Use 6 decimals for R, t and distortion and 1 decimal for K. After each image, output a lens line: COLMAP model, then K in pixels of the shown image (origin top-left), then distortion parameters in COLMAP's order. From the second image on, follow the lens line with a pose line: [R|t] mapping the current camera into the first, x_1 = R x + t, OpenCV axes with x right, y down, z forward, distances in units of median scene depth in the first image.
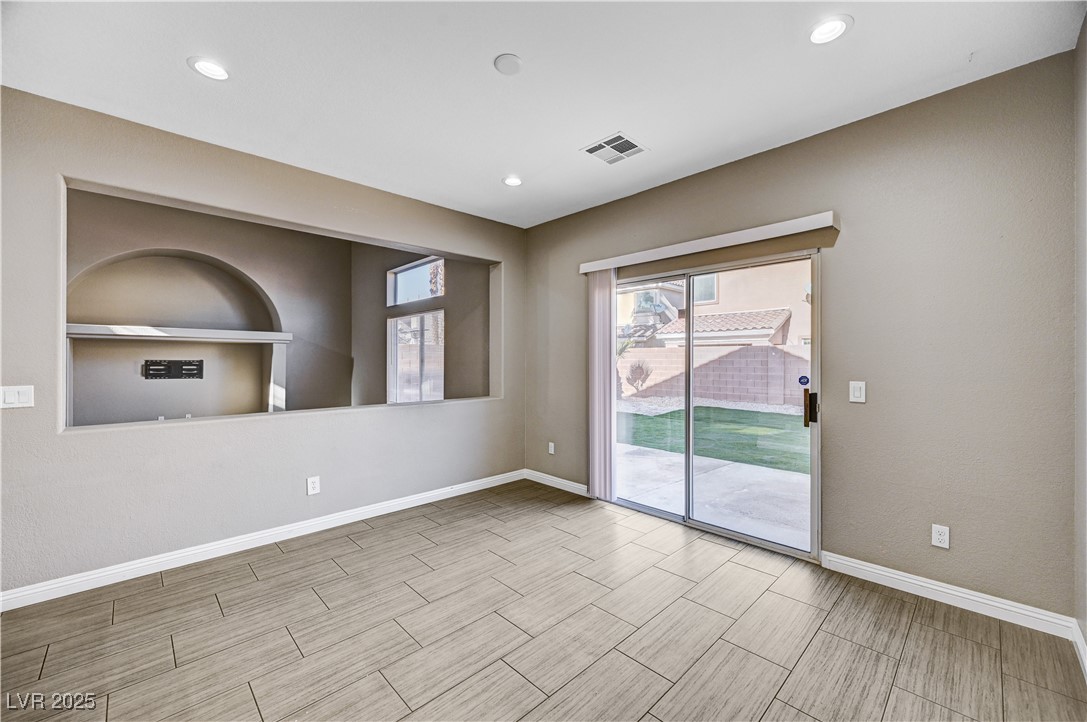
lens RADIAL K [[439.6, 0, 535.3], [0, 439.6, 359.4], [0, 0, 1]] dist [0.012890, -0.000936]
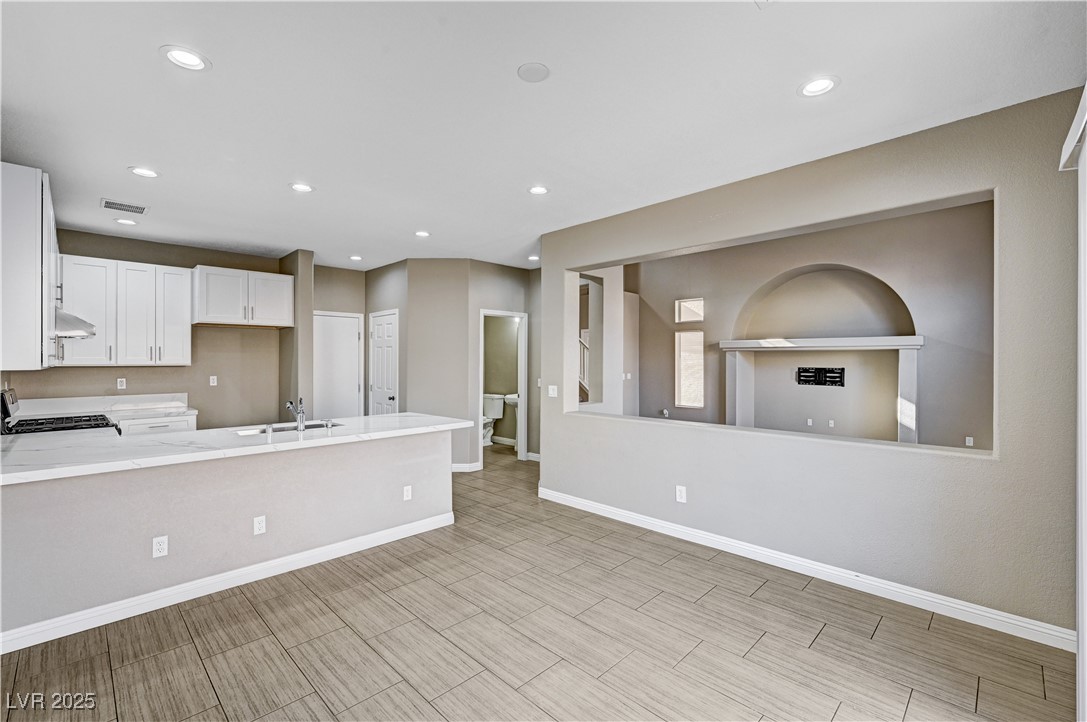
lens RADIAL K [[465.1, 0, 545.1], [0, 465.1, 358.5], [0, 0, 1]] dist [-0.001631, 0.000918]
pose [[0.035105, -0.005148, -0.999370, 0.601094], [0.000747, 0.999987, -0.005124, -0.033567], [0.999383, -0.000567, 0.035109, 0.637370]]
